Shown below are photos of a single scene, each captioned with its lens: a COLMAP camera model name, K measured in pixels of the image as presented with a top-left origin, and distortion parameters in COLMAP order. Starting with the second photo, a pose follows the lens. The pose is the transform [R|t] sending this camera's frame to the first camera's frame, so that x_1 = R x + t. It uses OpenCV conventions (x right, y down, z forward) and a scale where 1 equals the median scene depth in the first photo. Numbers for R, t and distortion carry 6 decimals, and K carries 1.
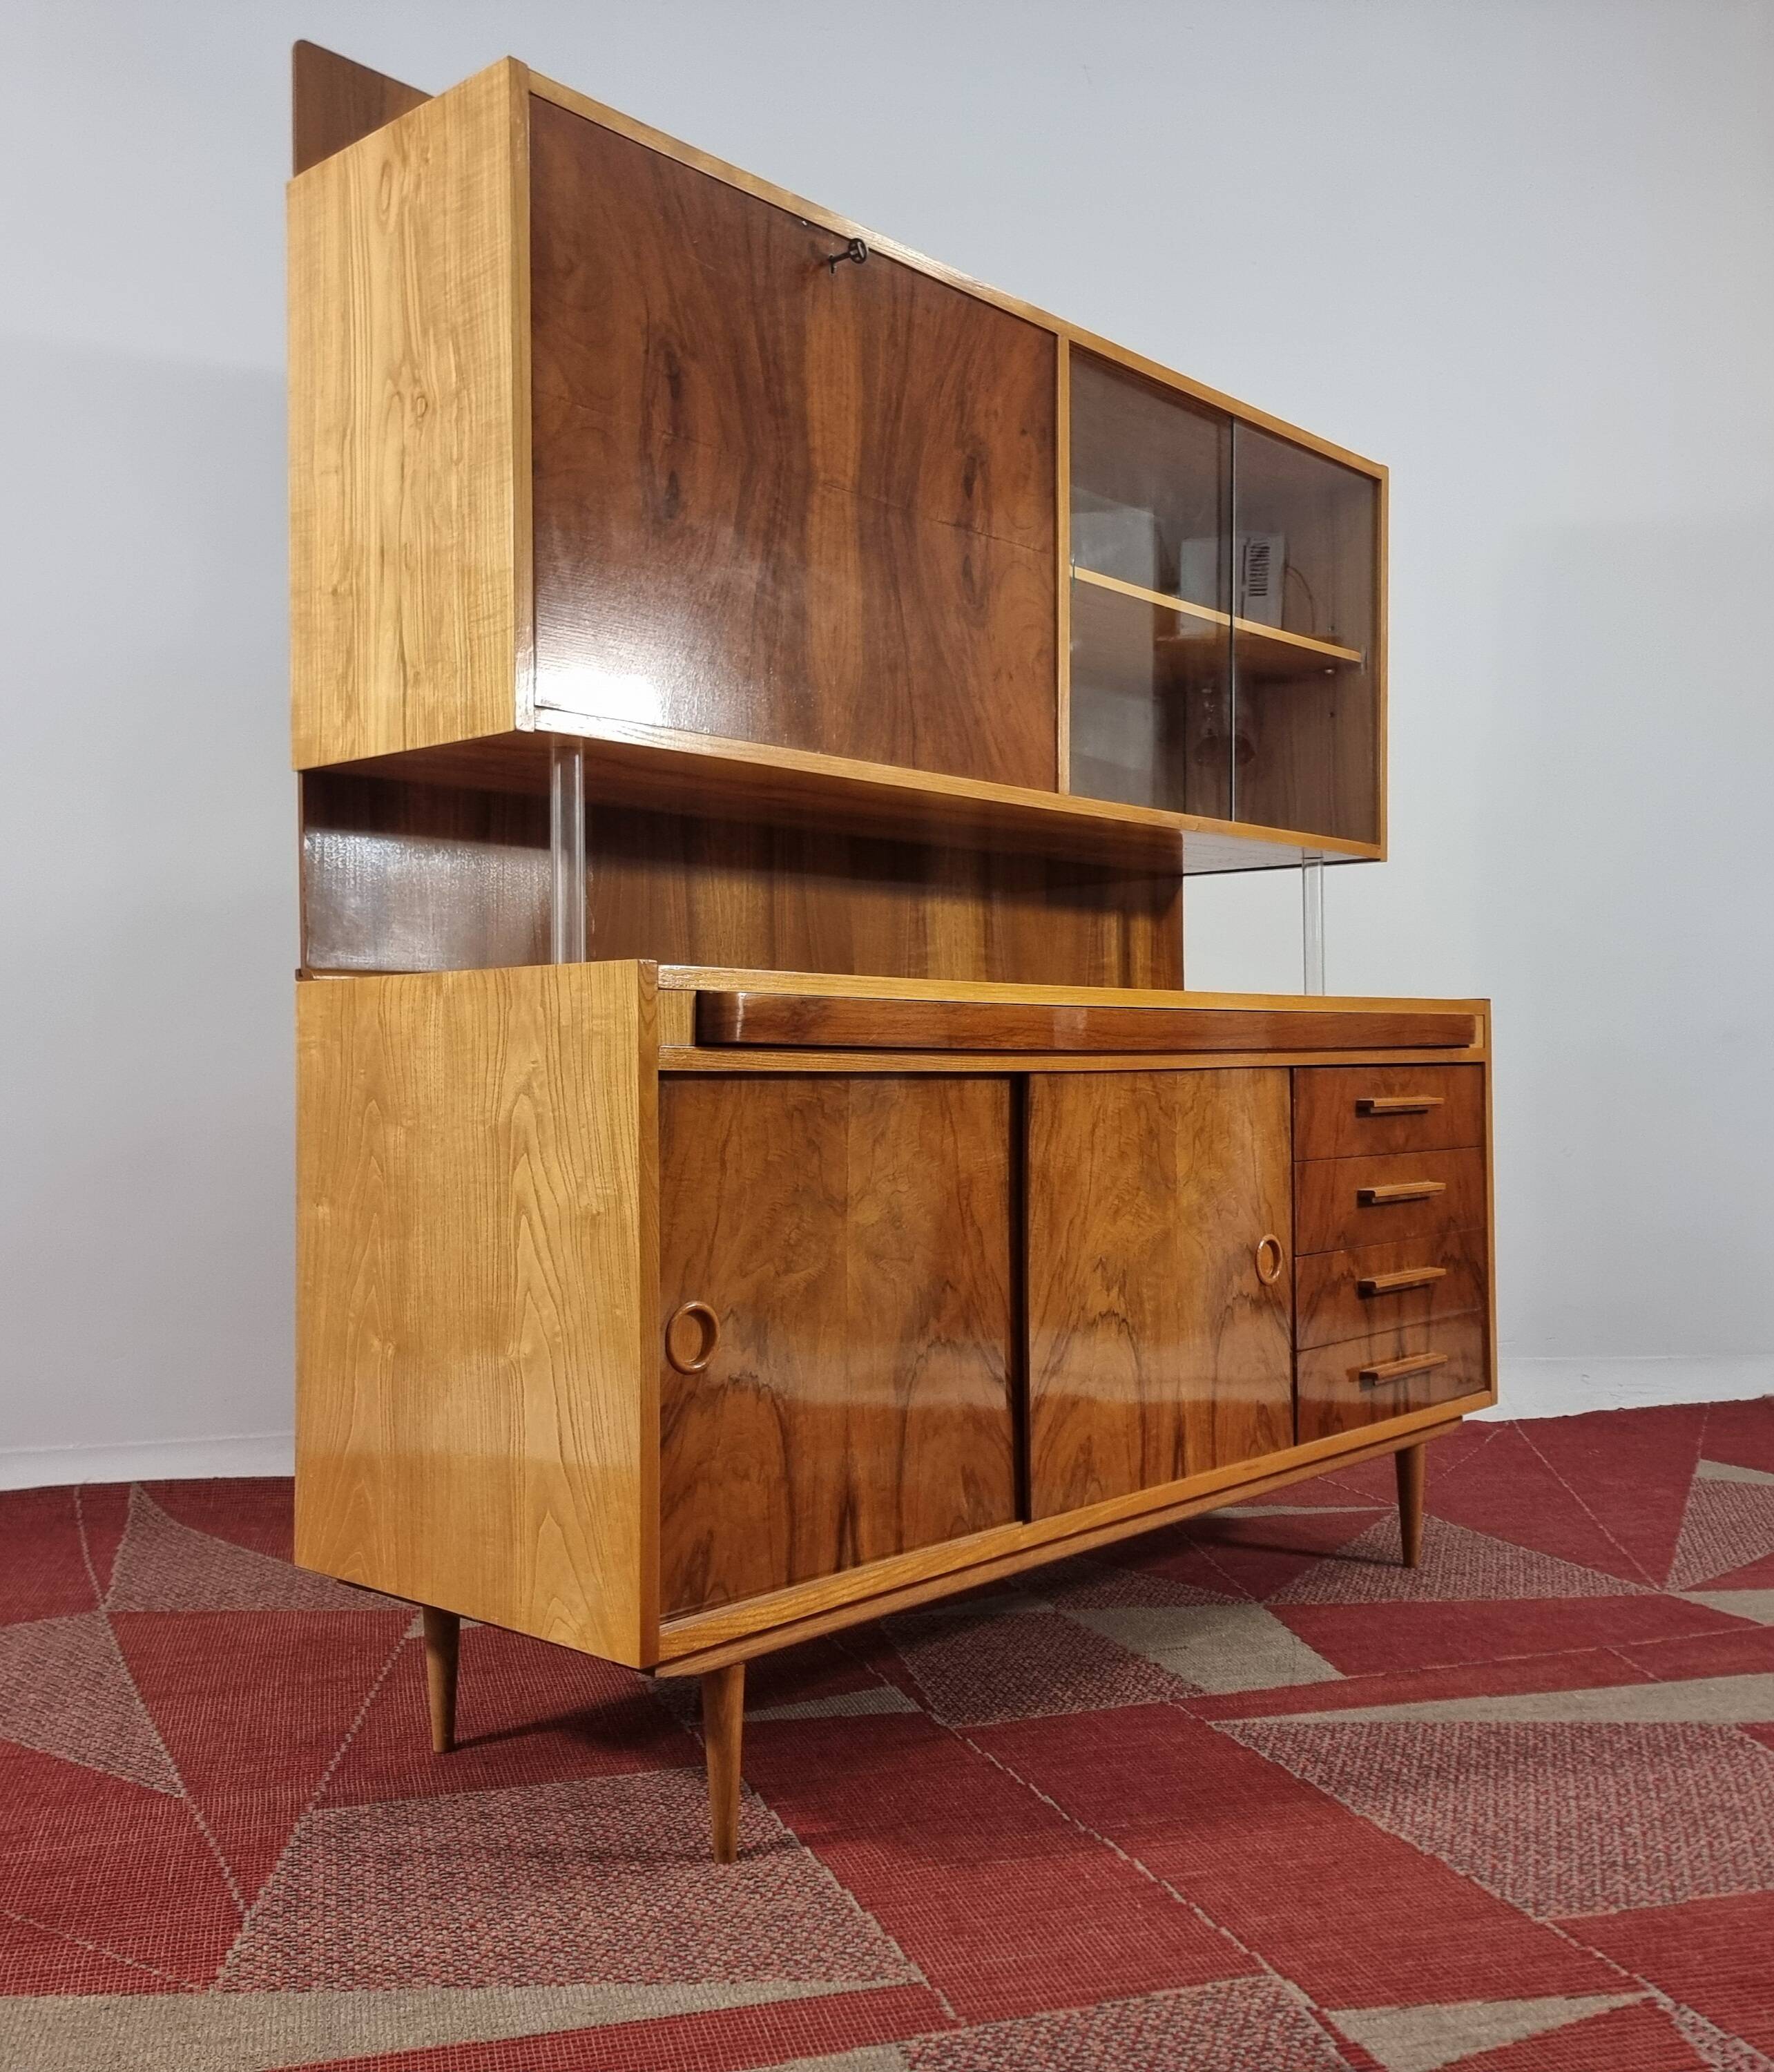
lens RADIAL K [[1892.4, 0, 893.7], [0, 1892.4, 1039.8], [0, 0, 1]] dist [0.068645, 0.000000]
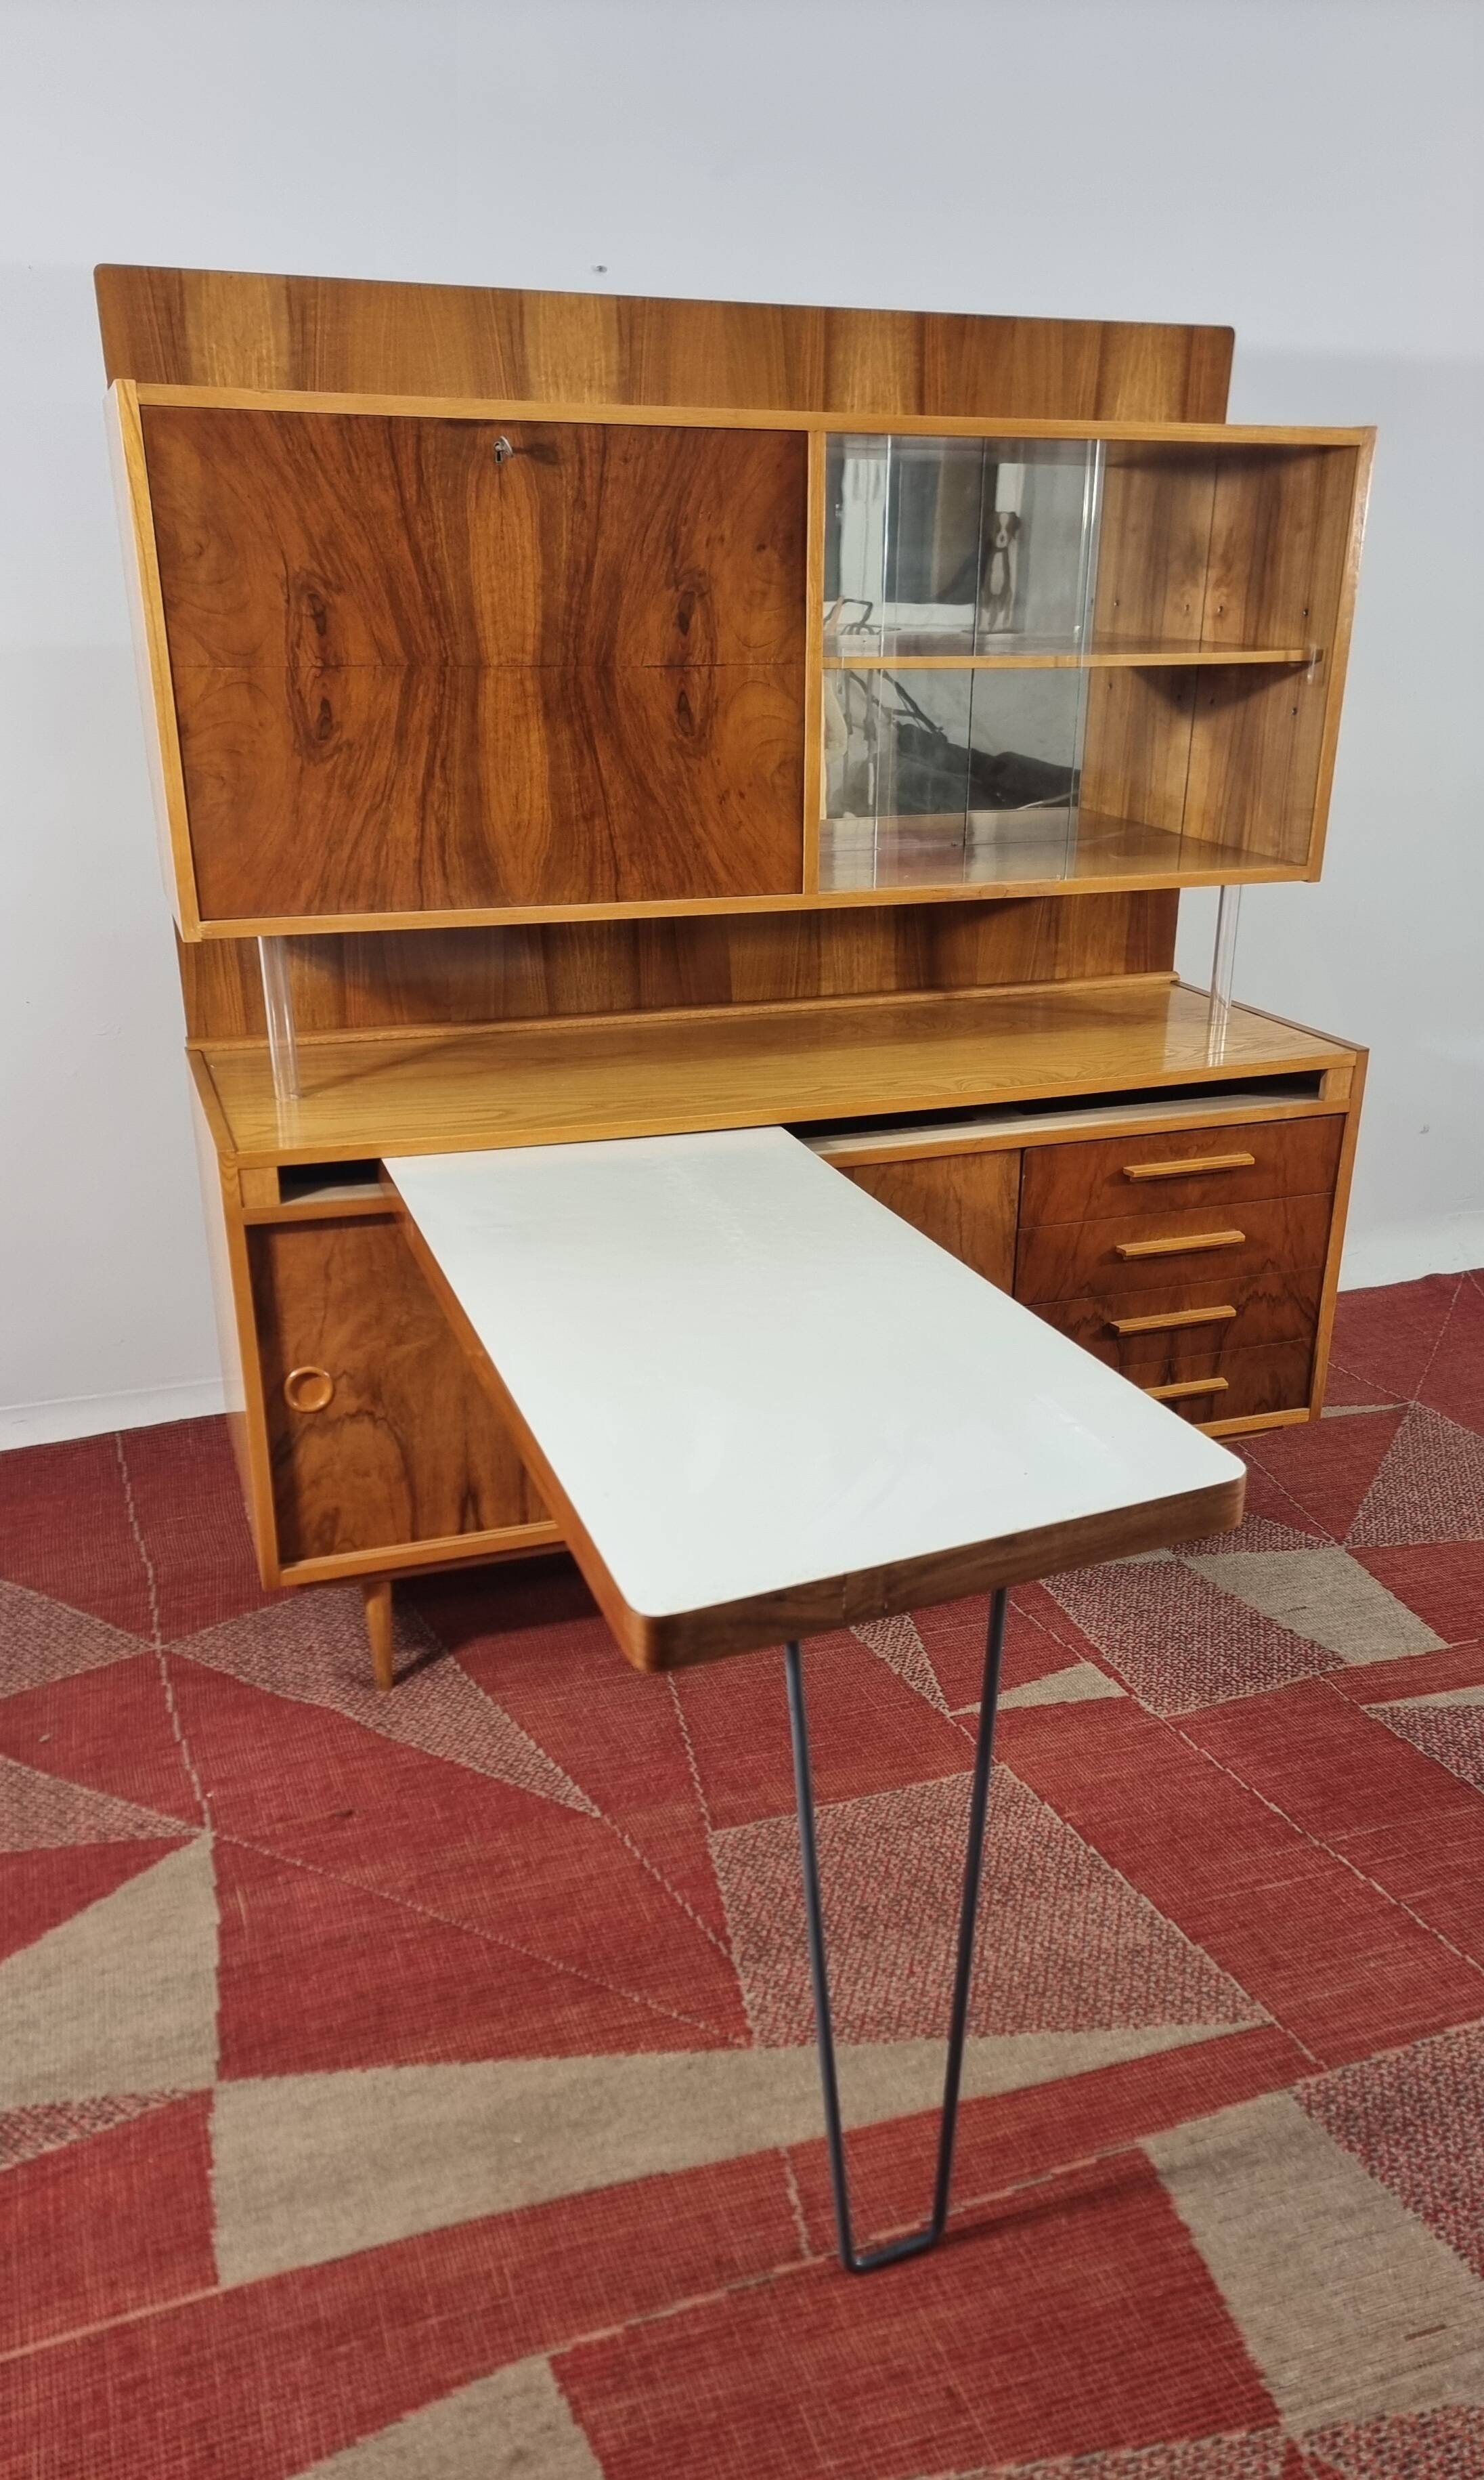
lens RADIAL K [[1858.5, 0, 778.1], [0, 1858.5, 1326.2], [0, 0, 1]] dist [0.079625, -0.056976]
pose [[0.886866, 0.185986, -0.422940, 0.654205], [-0.007461, 0.921046, 0.389382, -0.361773], [0.461967, -0.342174, 0.818232, 0.015570]]
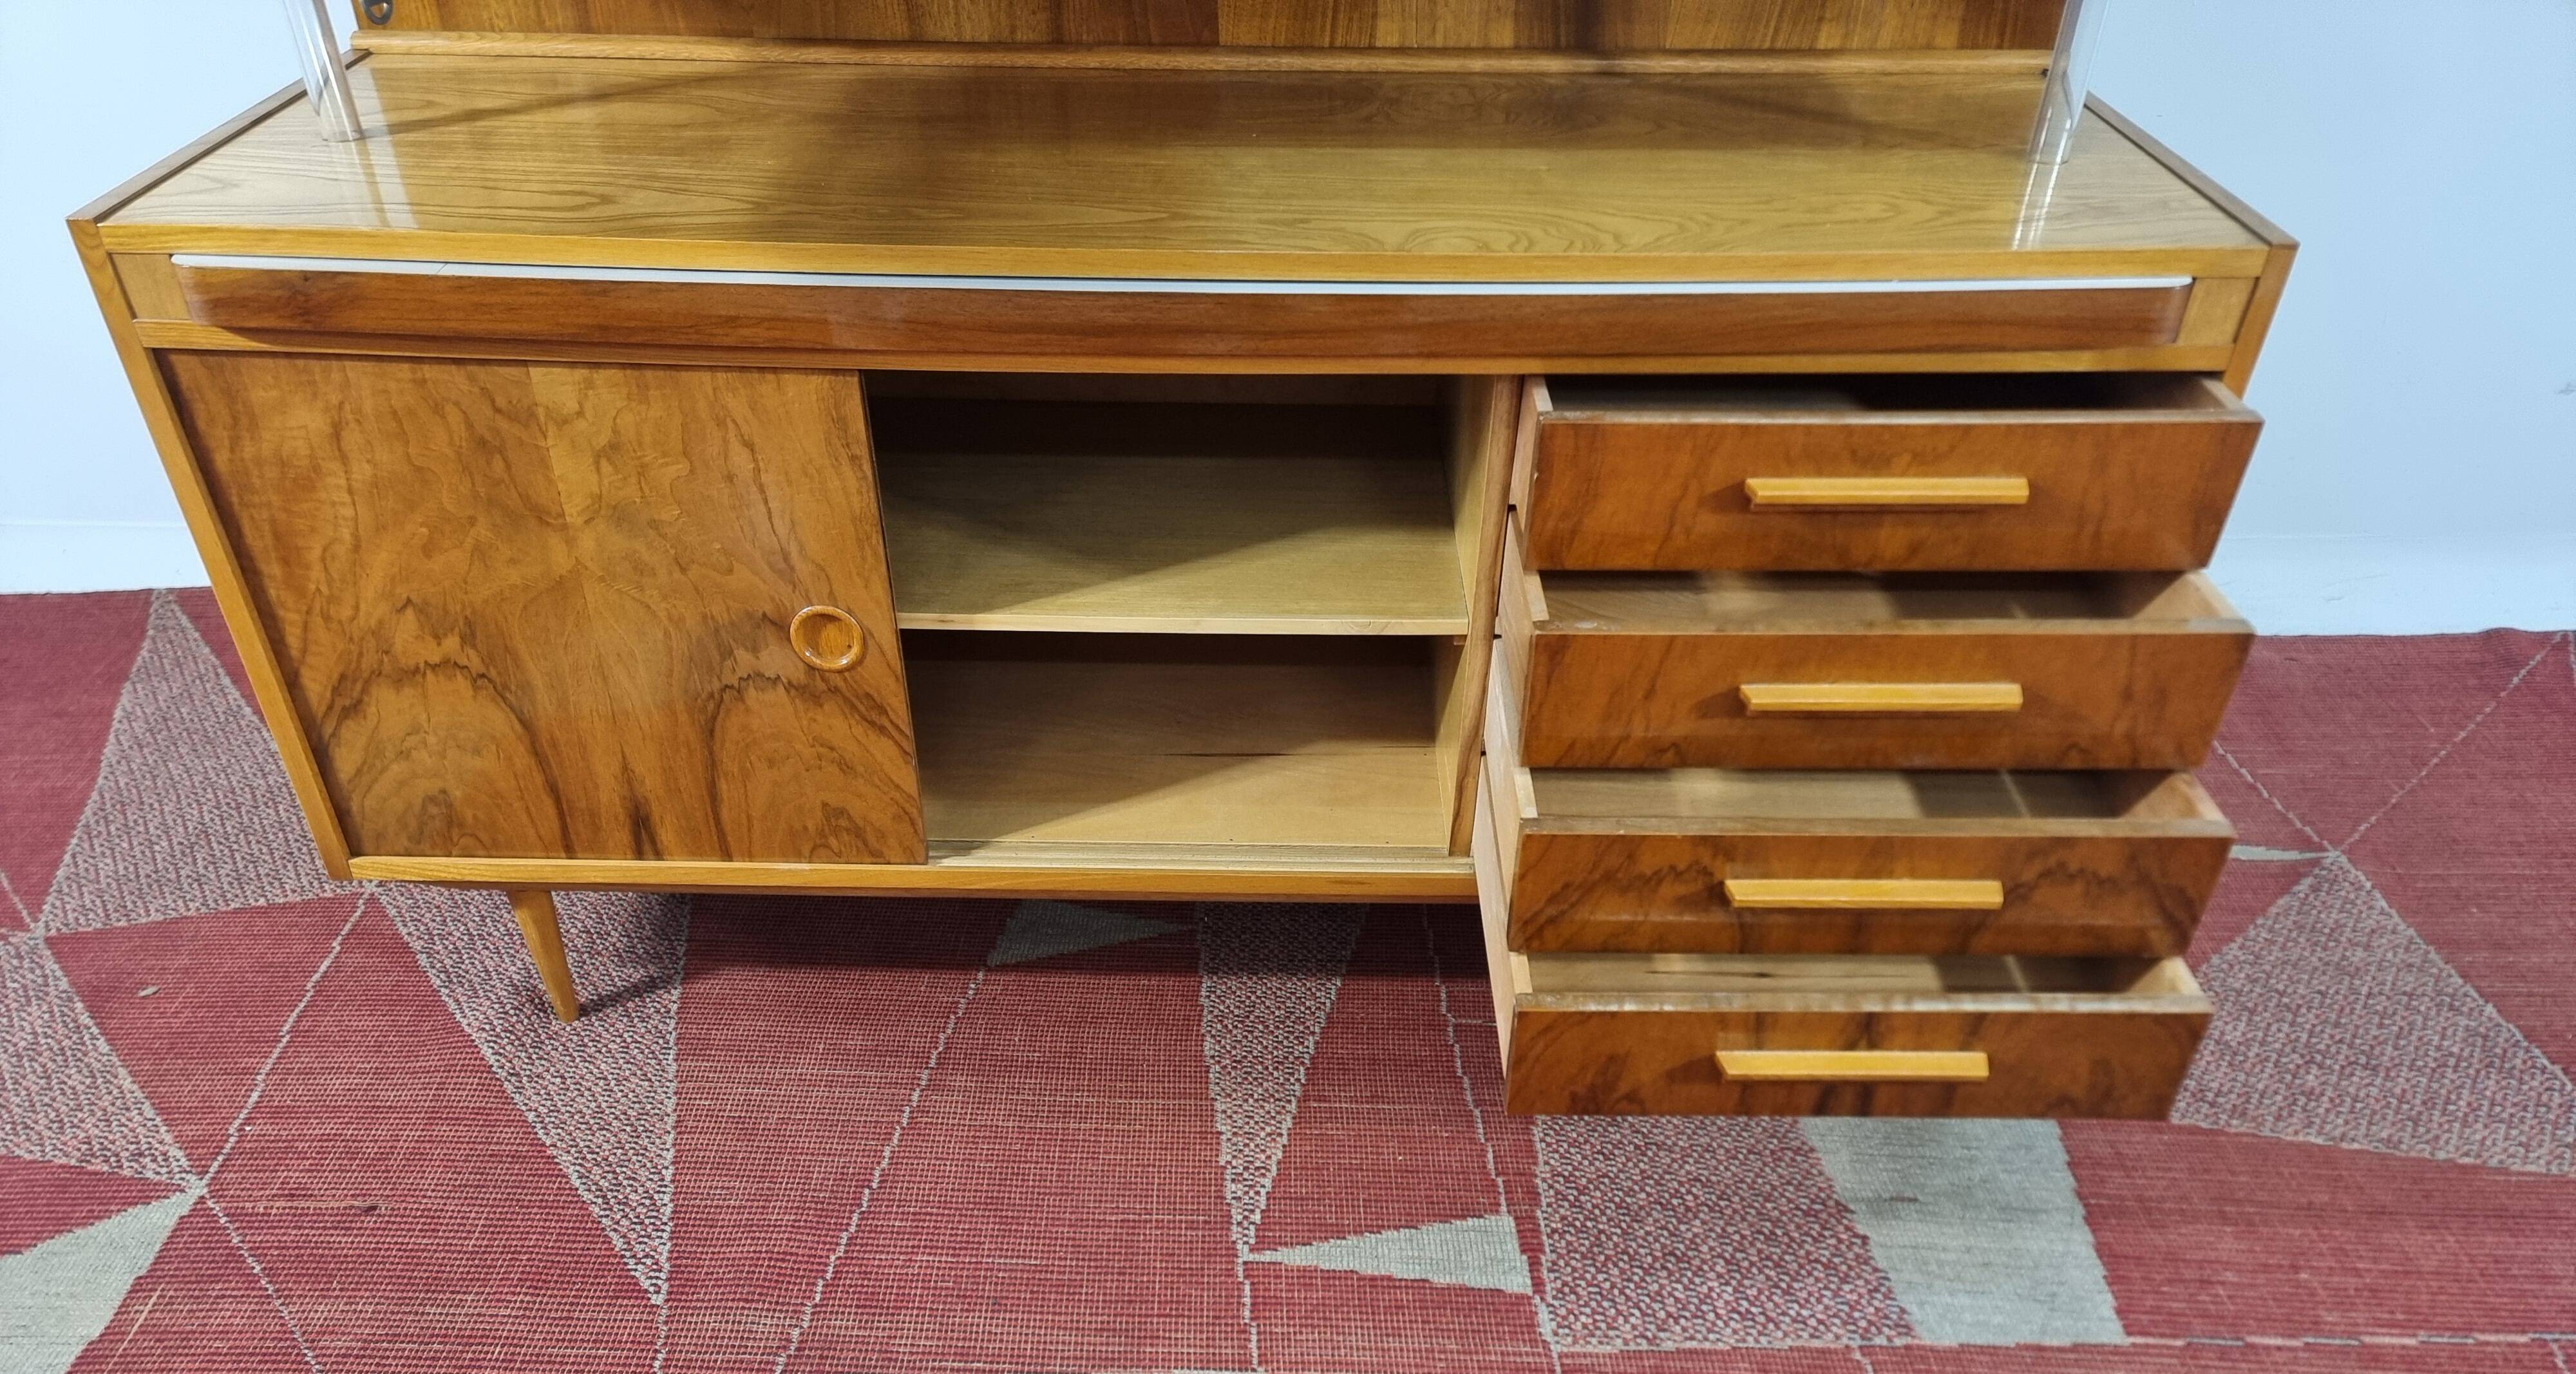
lens RADIAL K [[1769.1, 0, 1269.0], [0, 1769.1, 969.0], [0, 0, 1]] dist [0.081181, -0.047355]
pose [[0.669102, 0.478690, -0.568471, 0.670104], [-0.004187, 0.767342, 0.641225, -0.242182], [0.743159, -0.426664, 0.515434, 0.653795]]
